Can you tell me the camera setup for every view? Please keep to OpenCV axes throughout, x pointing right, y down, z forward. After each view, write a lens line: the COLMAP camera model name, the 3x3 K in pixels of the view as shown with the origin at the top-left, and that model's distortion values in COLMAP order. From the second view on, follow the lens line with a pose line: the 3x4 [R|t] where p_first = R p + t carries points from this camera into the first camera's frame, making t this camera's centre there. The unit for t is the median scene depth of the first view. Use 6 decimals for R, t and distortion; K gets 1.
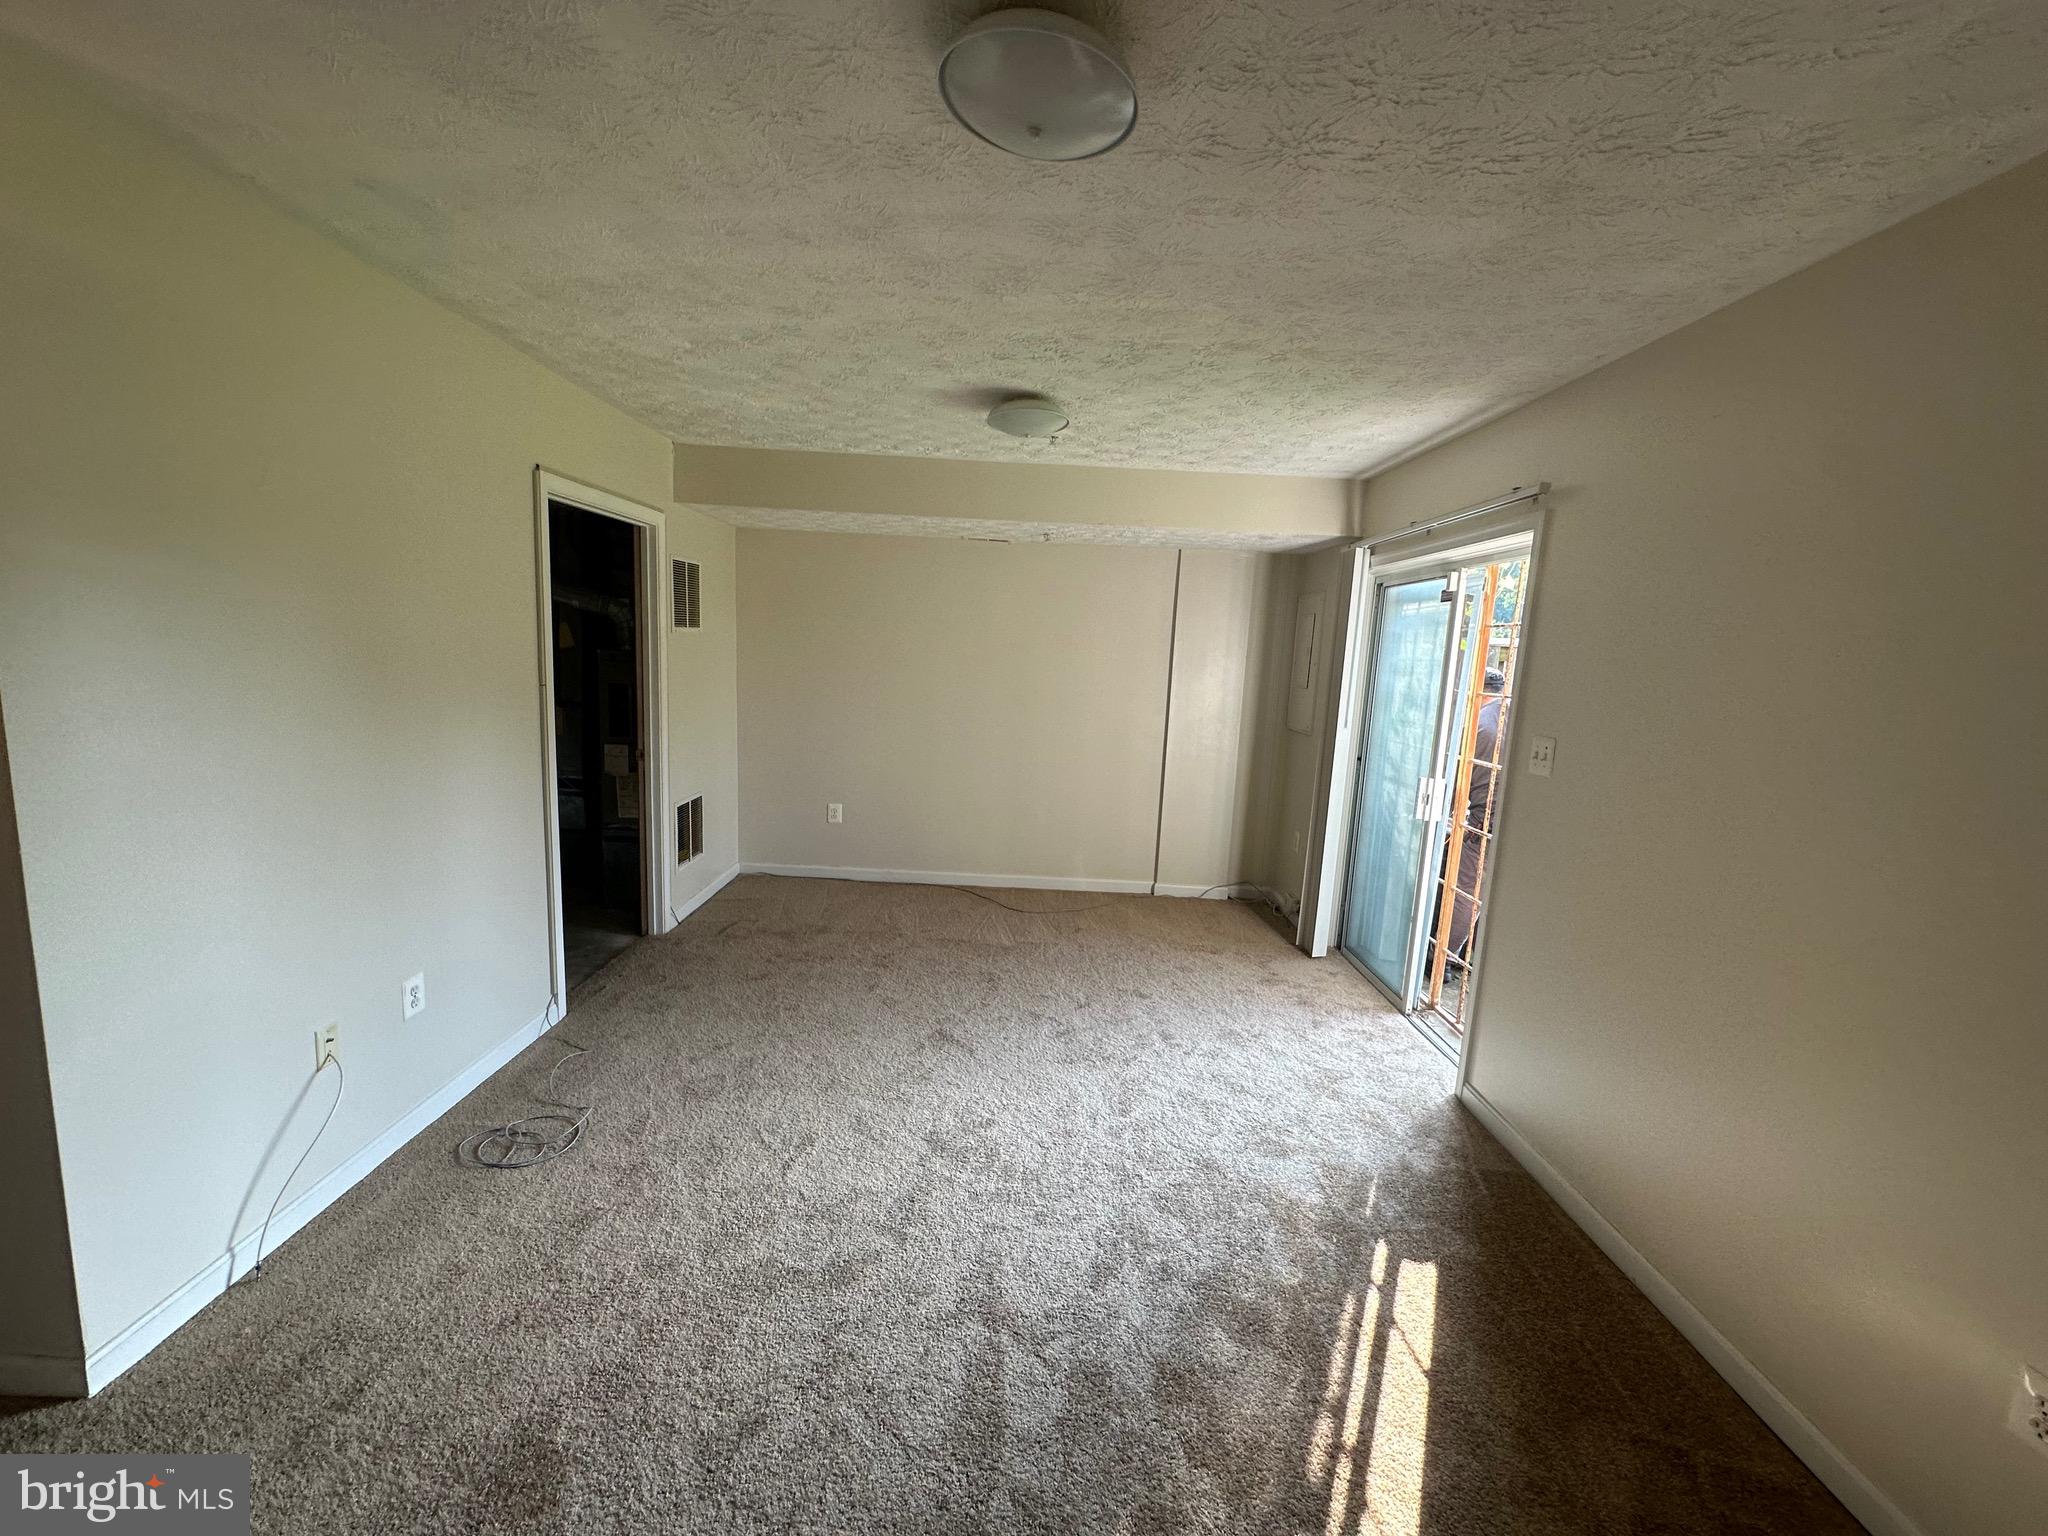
lens RADIAL K [[821.1, 0, 1020.5], [0, 821.1, 769.9], [0, 0, 1]] dist [-0.005900, 0.000803]
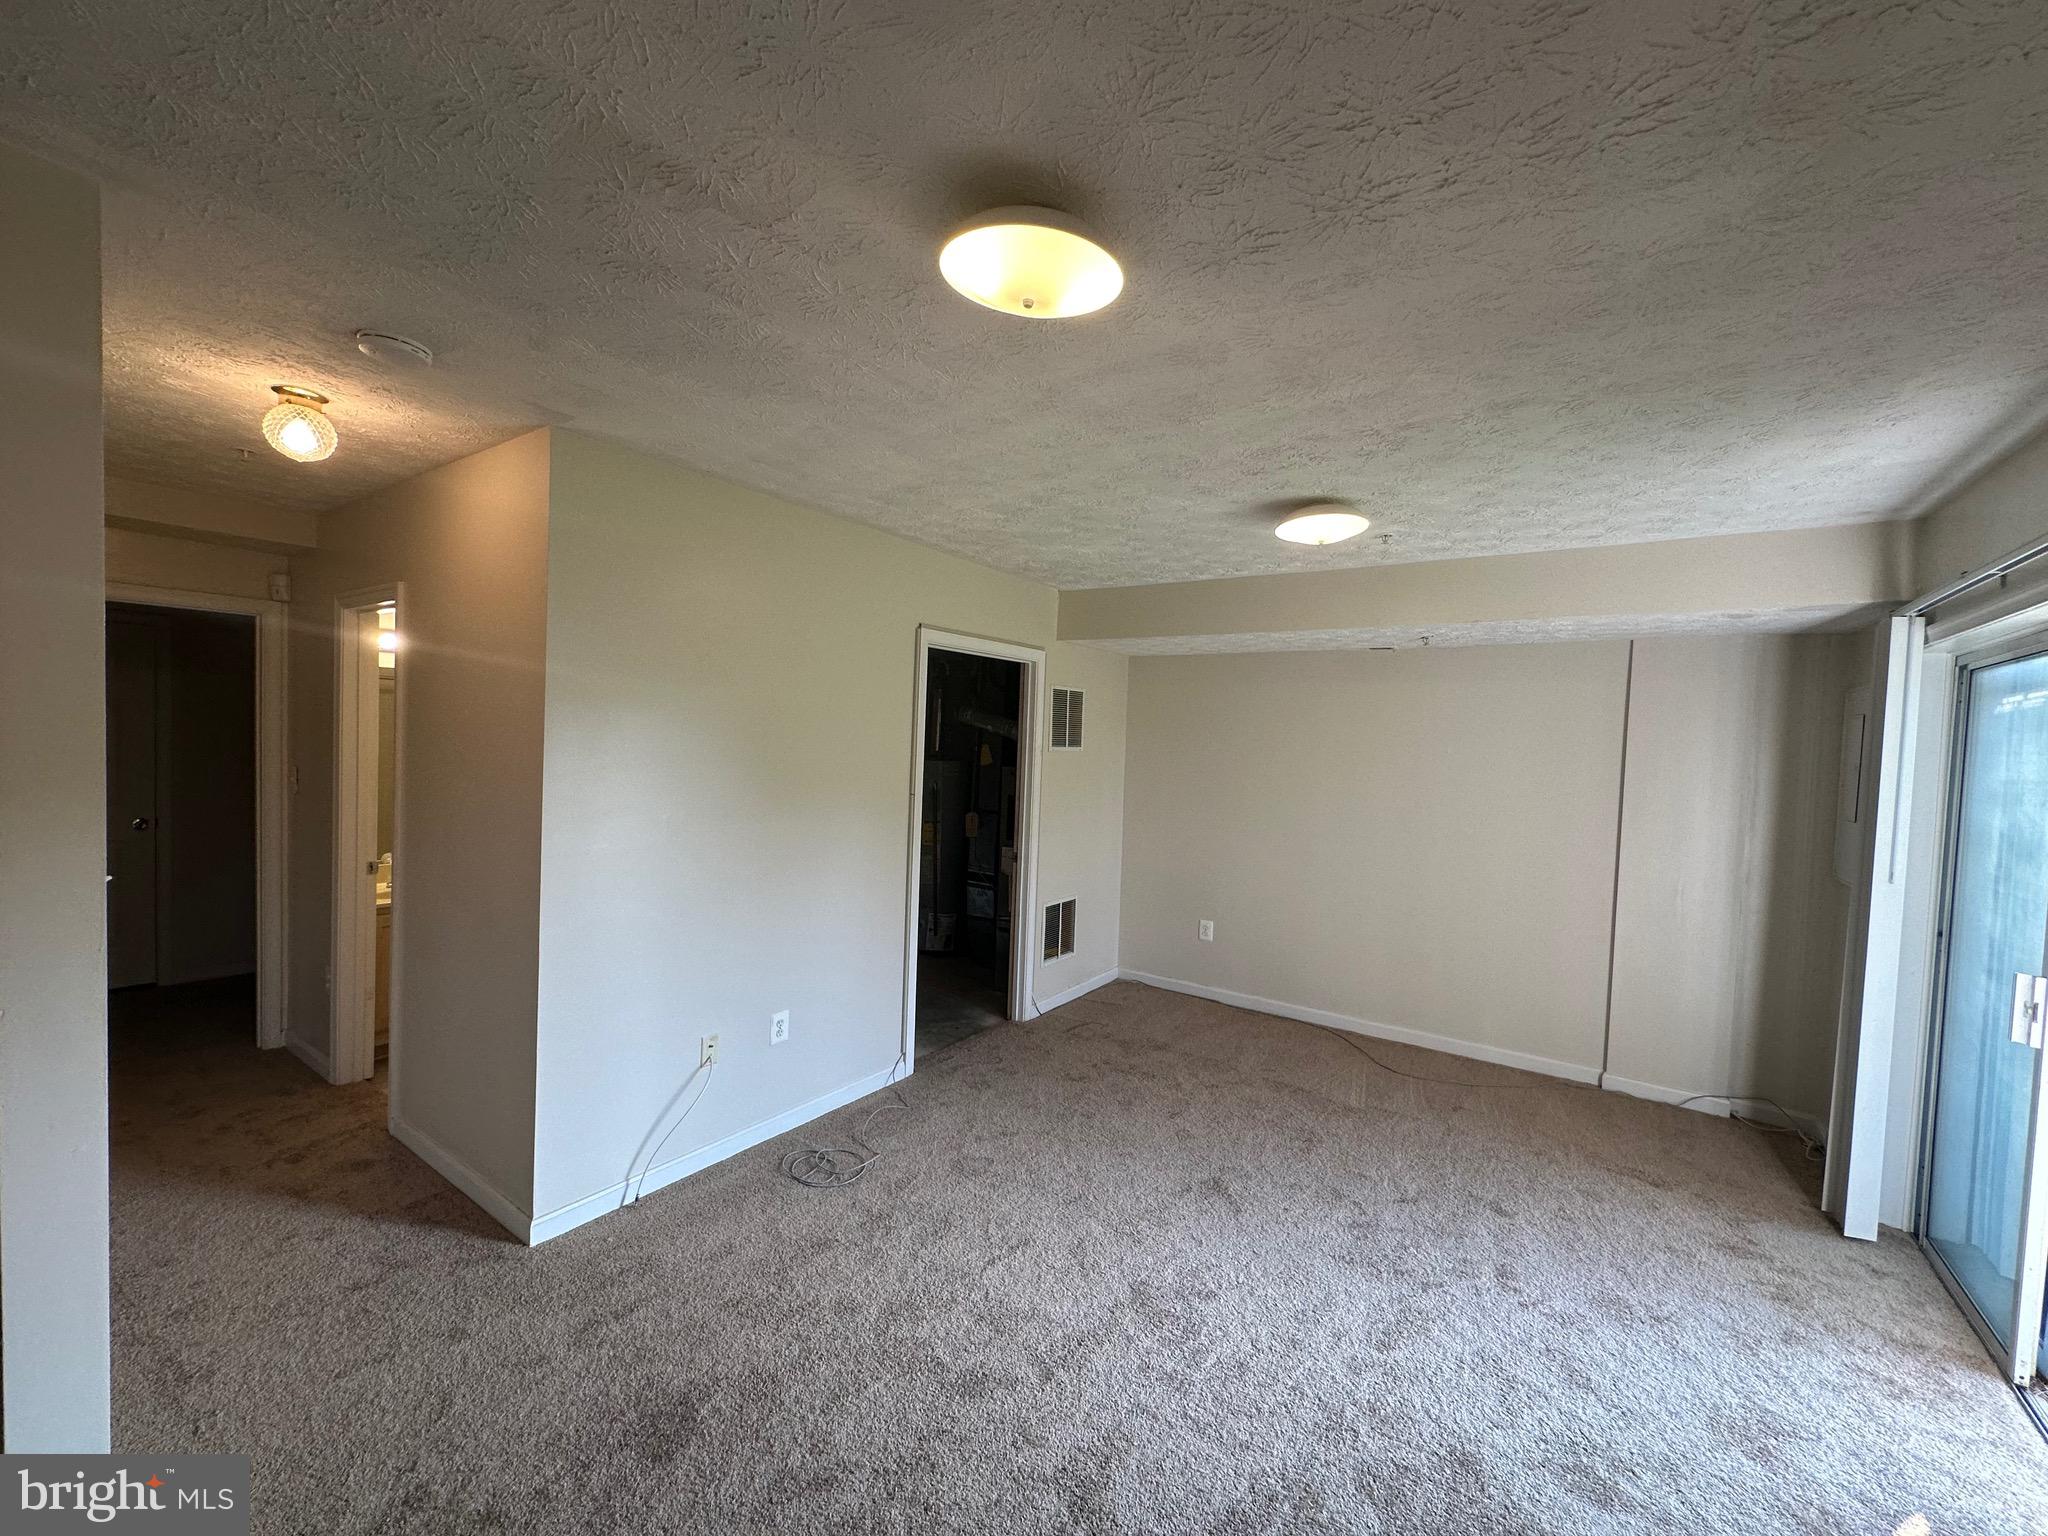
lens RADIAL K [[821.1, 0, 1026.2], [0, 821.1, 767.5], [0, 0, 1]] dist [-0.005900, 0.000803]
pose [[0.818799, 0.000198, -0.574080, 0.264047], [-0.083305, 0.989456, -0.118474, -0.010053], [0.568004, 0.144830, 0.810183, 0.078245]]
